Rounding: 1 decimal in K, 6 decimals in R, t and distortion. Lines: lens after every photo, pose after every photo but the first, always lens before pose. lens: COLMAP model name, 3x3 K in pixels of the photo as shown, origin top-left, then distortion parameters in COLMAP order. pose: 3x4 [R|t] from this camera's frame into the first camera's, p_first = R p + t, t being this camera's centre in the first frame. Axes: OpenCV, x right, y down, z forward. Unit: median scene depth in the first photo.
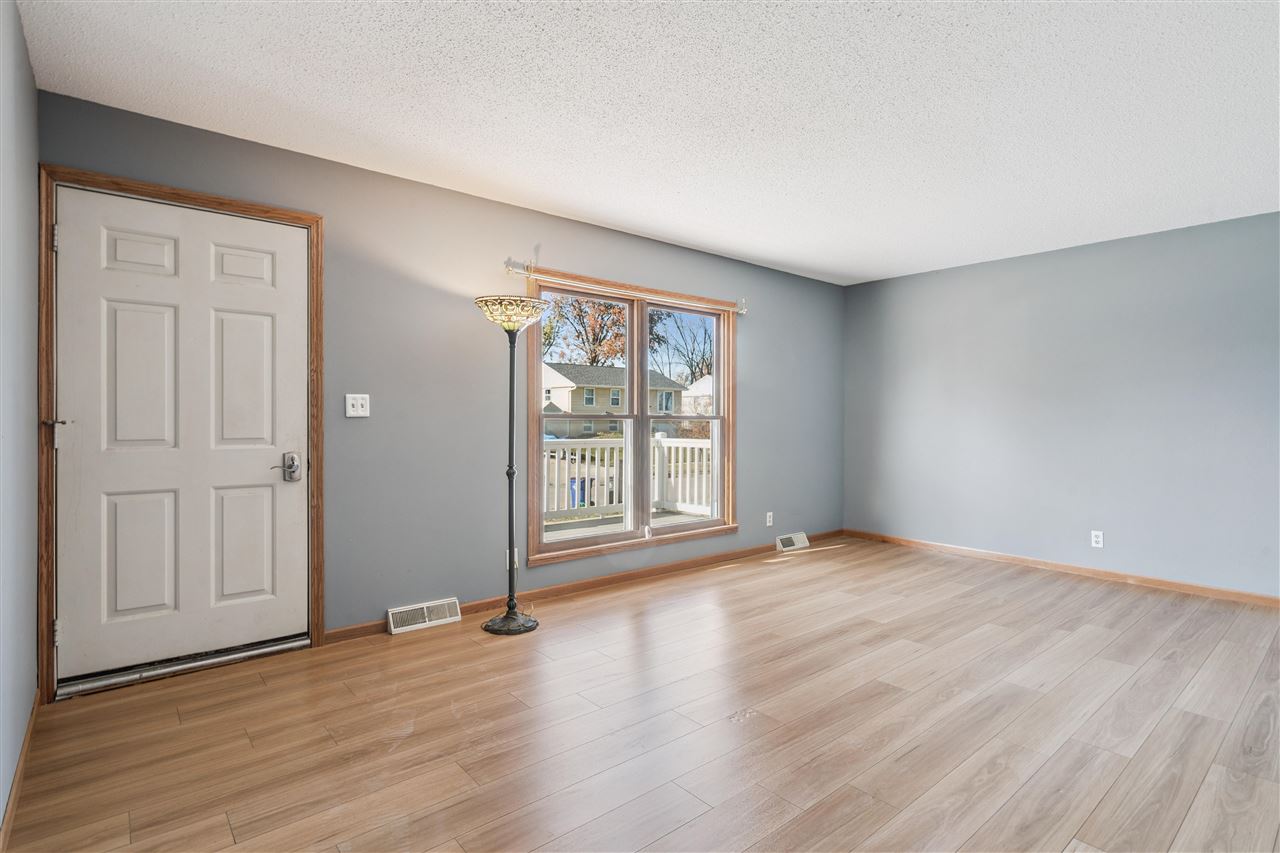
lens RADIAL K [[623.1, 0, 644.8], [0, 623.1, 421.6], [0, 0, 1]] dist [-0.004216, 0.001194]
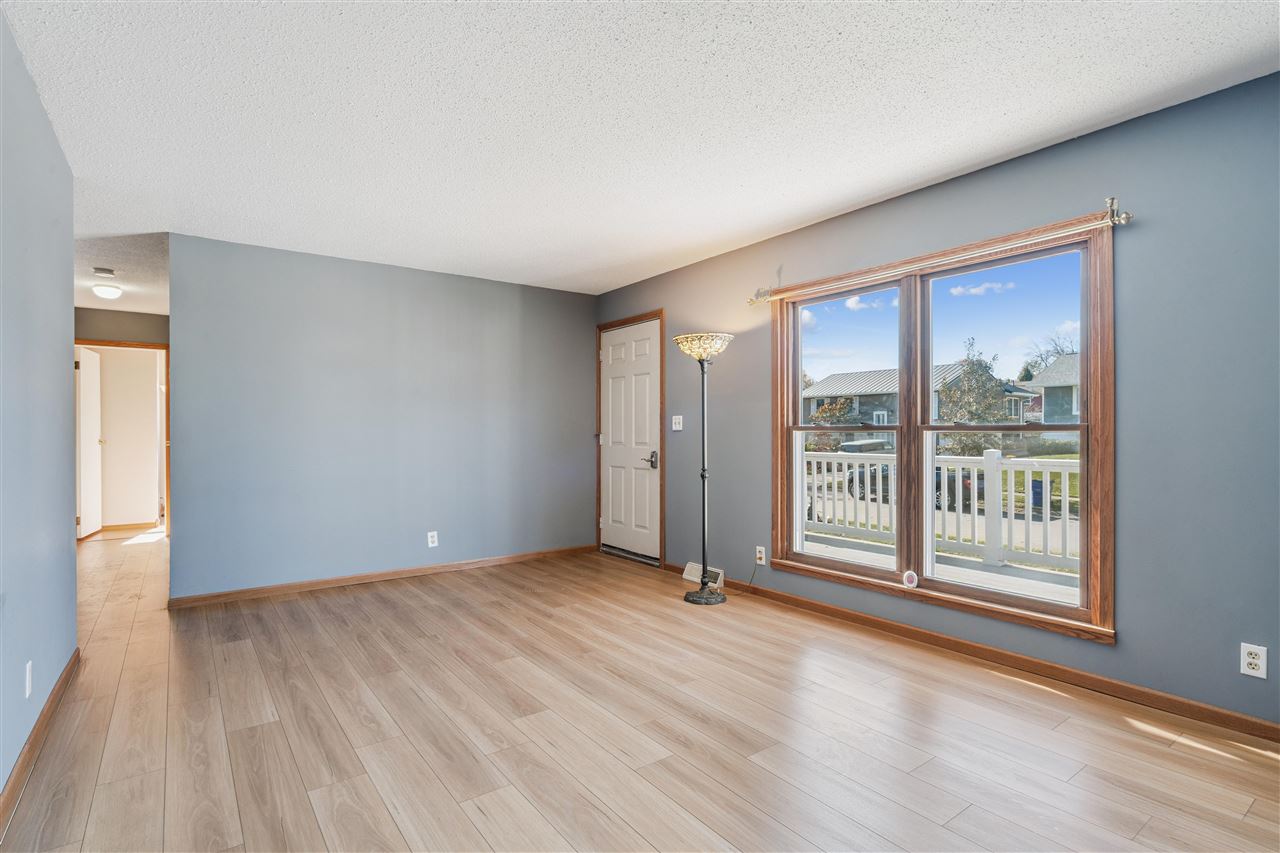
lens RADIAL K [[623.1, 0, 645.2], [0, 623.1, 431.4], [0, 0, 1]] dist [-0.004216, 0.001194]
pose [[-0.051838, -0.003694, -0.998649, 1.180692], [-0.002275, 0.999991, -0.003580, 0.000471], [0.998653, 0.002086, -0.051846, 1.084176]]
